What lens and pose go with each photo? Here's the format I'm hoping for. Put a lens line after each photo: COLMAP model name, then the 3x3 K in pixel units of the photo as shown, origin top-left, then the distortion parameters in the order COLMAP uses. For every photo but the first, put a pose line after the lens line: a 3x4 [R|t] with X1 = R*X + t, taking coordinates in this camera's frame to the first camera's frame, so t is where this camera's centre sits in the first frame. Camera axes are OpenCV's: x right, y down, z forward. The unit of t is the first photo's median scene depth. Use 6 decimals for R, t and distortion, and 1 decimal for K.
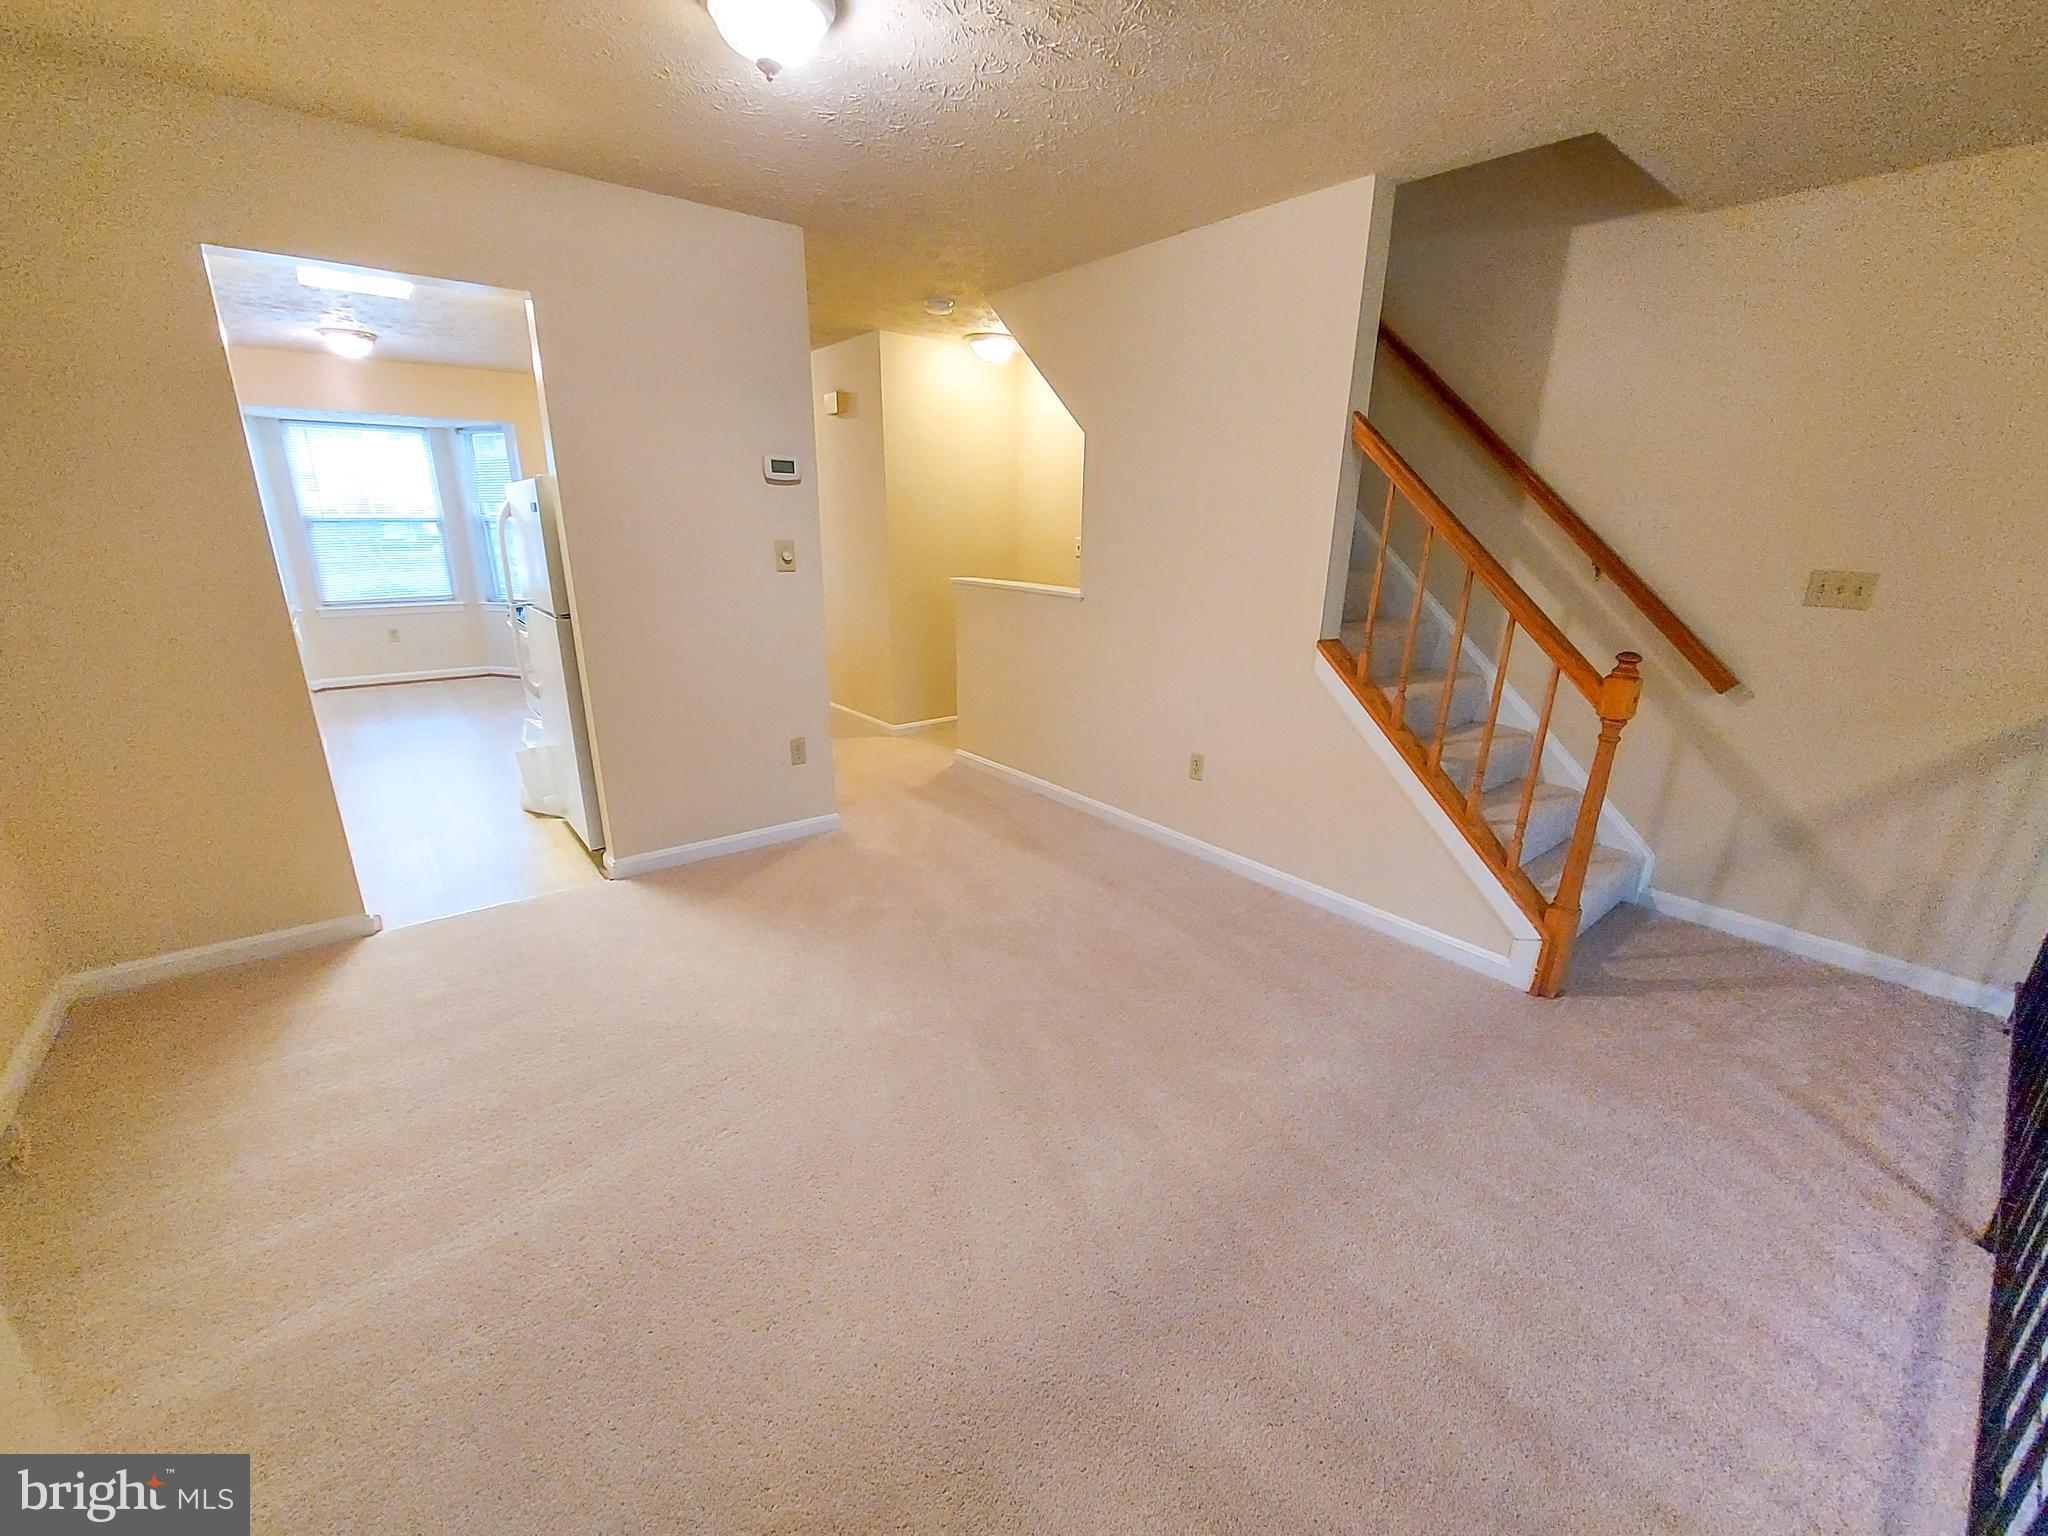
lens RADIAL K [[825.9, 0, 1002.4], [0, 825.9, 780.0], [0, 0, 1]] dist [0.000922, 0.000150]
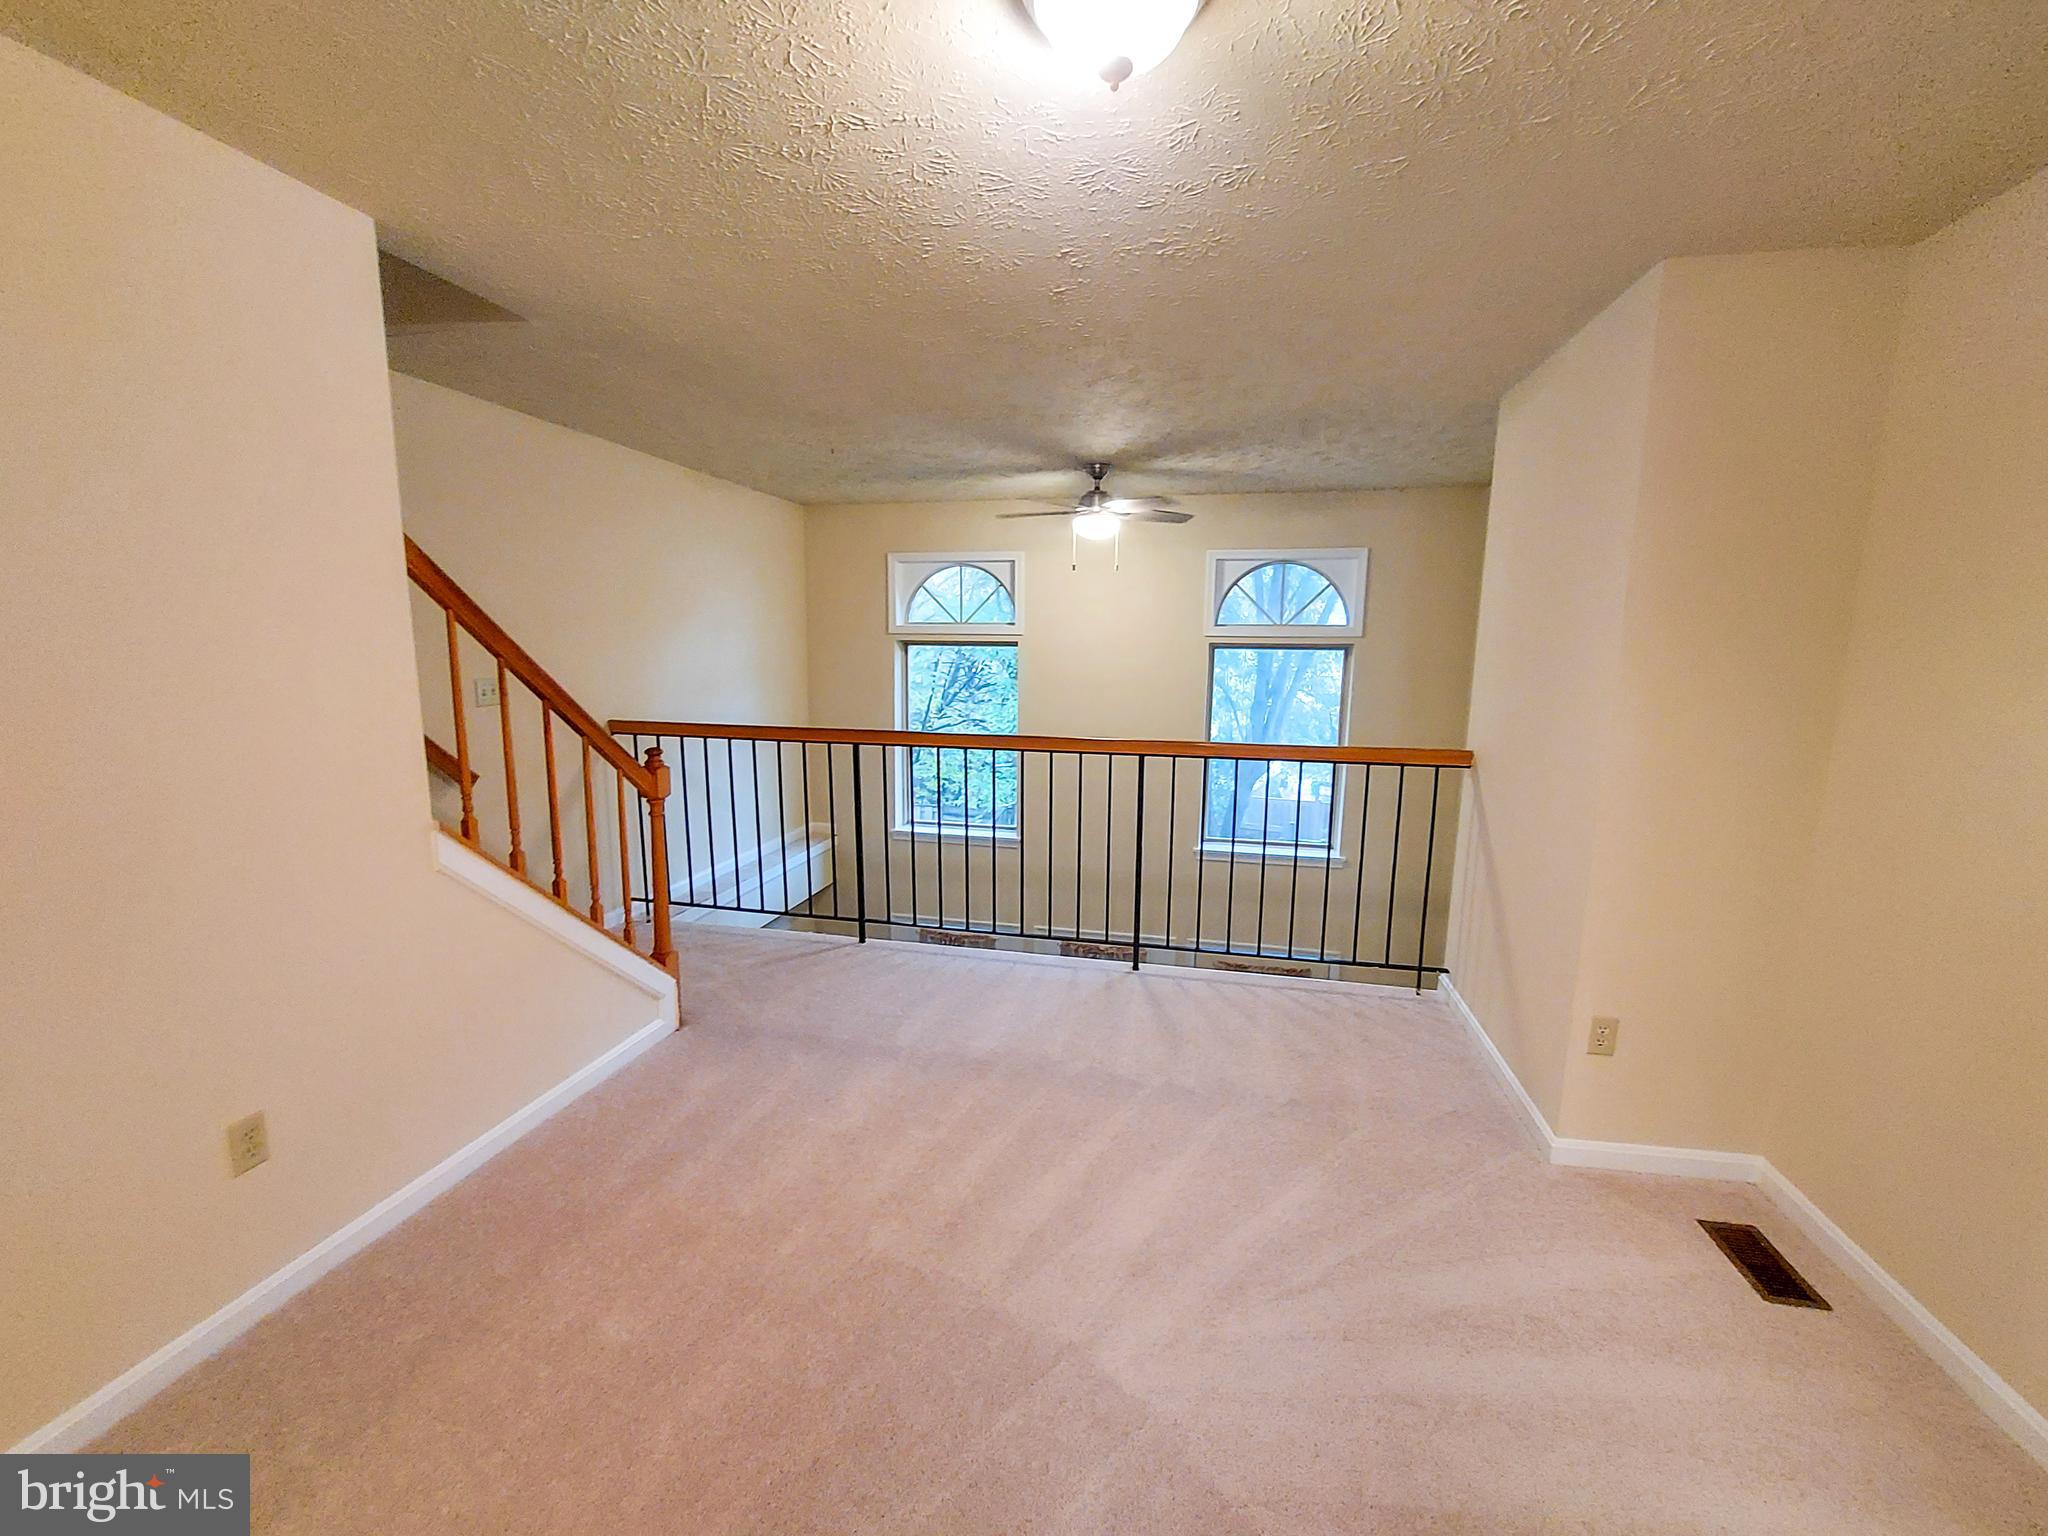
lens RADIAL K [[813.5, 0, 1054.2], [0, 813.5, 770.1], [0, 0, 1]] dist [-0.021749, 0.000562]
pose [[-0.646029, -0.139126, 0.750527, -0.475833], [0.215070, 0.910236, 0.353857, -0.335435], [-0.732387, 0.390018, -0.558117, 0.974053]]
